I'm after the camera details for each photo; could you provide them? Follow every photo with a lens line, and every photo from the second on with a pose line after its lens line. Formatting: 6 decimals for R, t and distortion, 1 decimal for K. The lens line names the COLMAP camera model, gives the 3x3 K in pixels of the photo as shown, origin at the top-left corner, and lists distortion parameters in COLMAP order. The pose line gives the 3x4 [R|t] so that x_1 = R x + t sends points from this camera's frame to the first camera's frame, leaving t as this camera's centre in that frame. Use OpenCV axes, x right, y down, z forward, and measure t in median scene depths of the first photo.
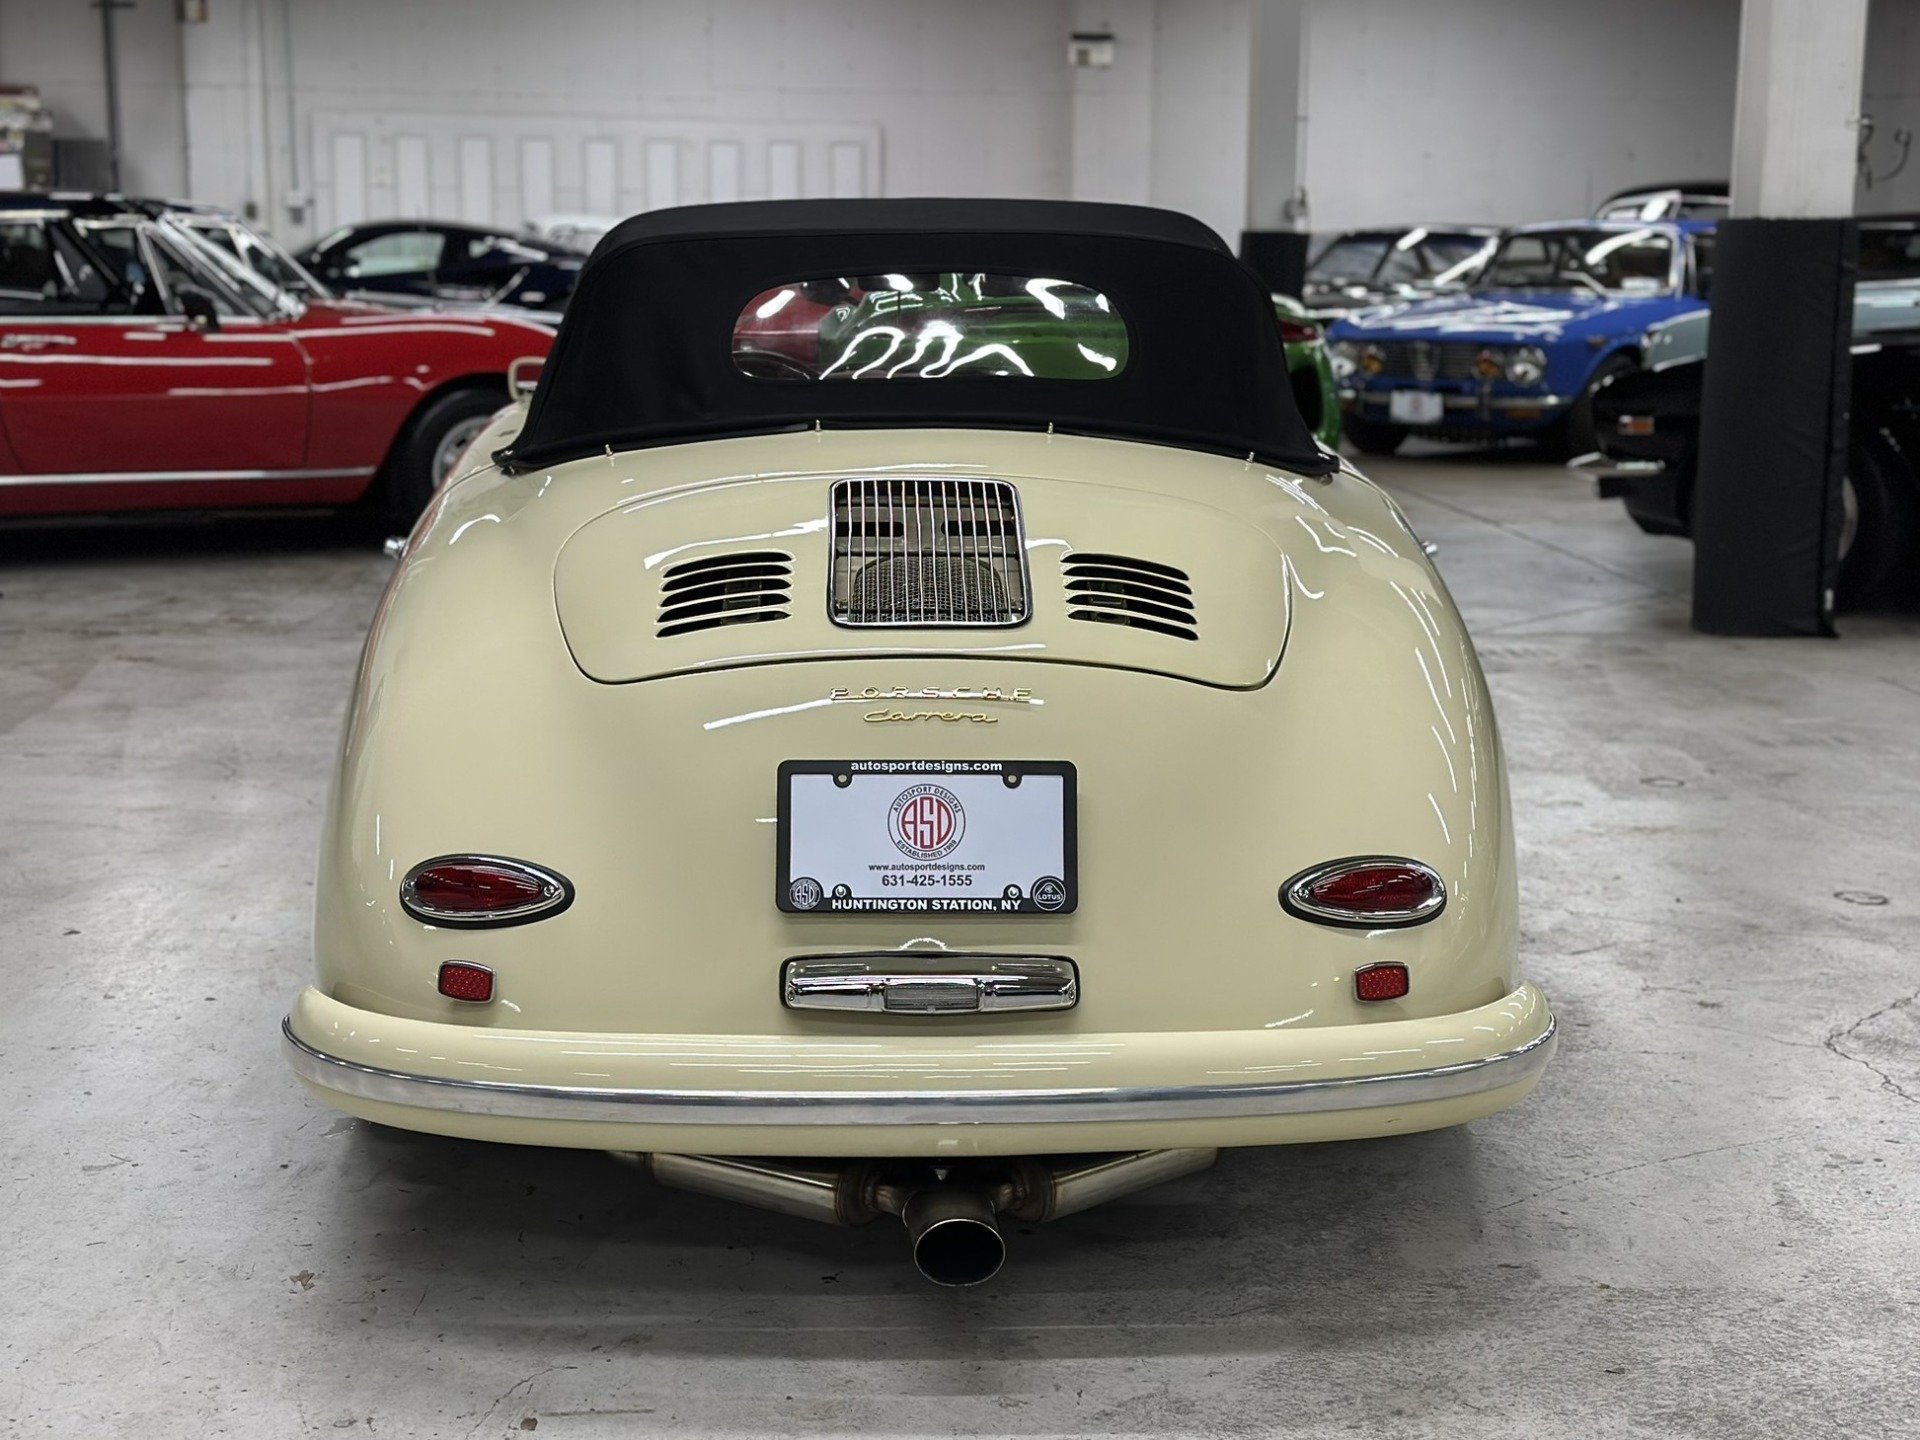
lens RADIAL K [[2725.6, 0, 948.9], [0, 2725.6, 709.5], [0, 0, 1]] dist [0.136781, 0.000000]
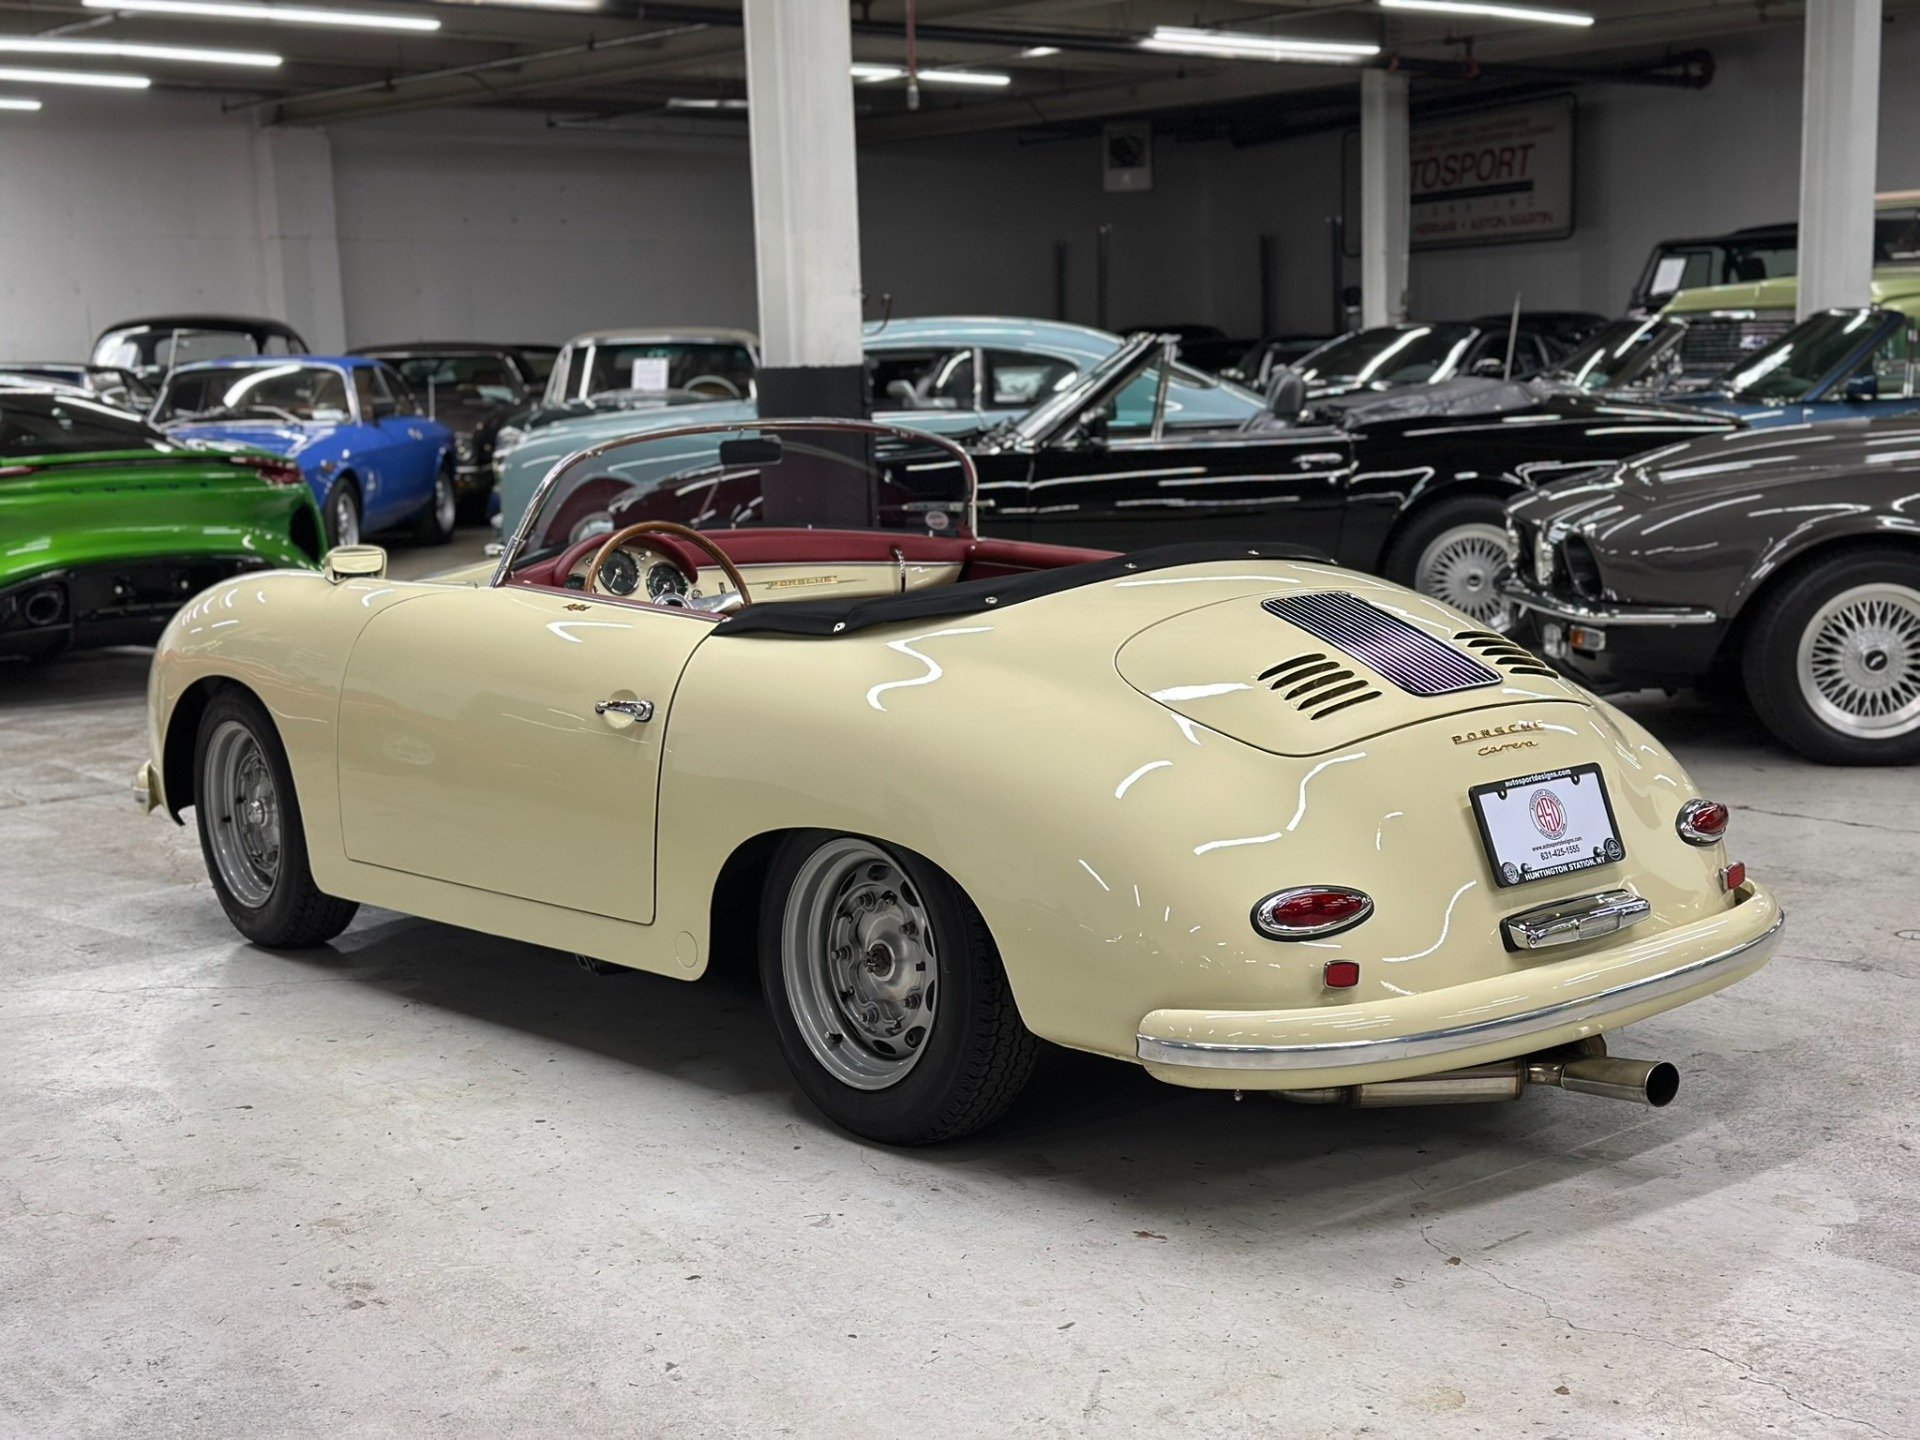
lens RADIAL K [[2642.5, 0, 916.7], [0, 2642.5, 732.6], [0, 0, 1]] dist [0.122062, 0.000000]
pose [[0.796311, -0.123540, 0.592138, -0.996312], [0.139866, 0.989998, 0.018454, -0.068307], [-0.588495, 0.068125, 0.805625, 0.021186]]
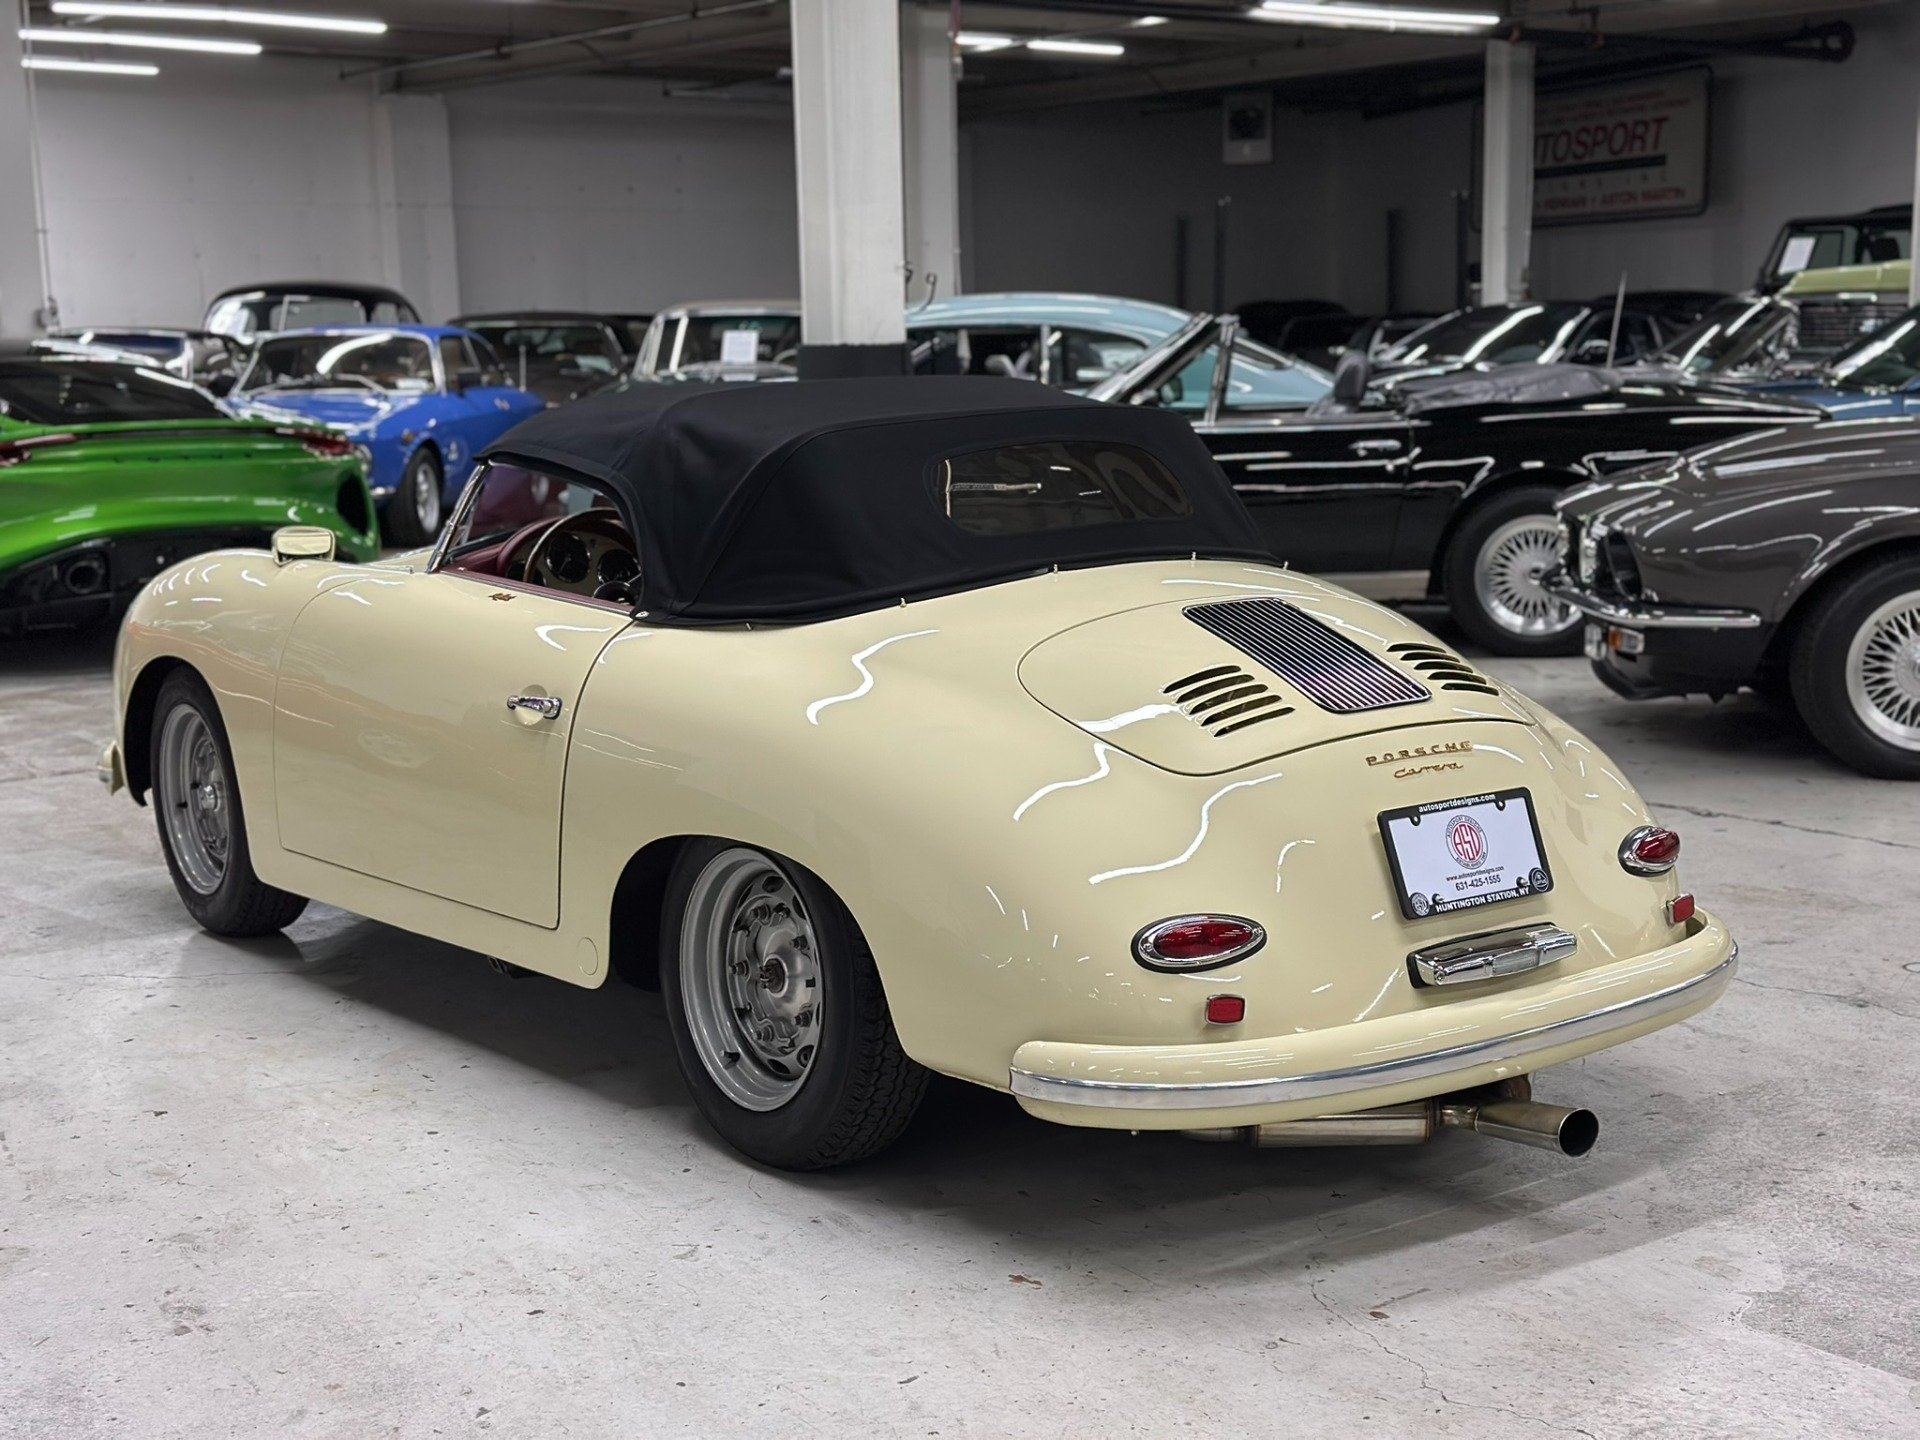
lens RADIAL K [[2642.5, 0, 920.6], [0, 2642.5, 720.9], [0, 0, 1]] dist [0.122062, 0.000000]
pose [[0.830957, -0.111224, 0.545105, -0.853616], [0.121137, 0.992475, 0.017846, -0.068678], [-0.542988, 0.051203, 0.838178, 0.003422]]
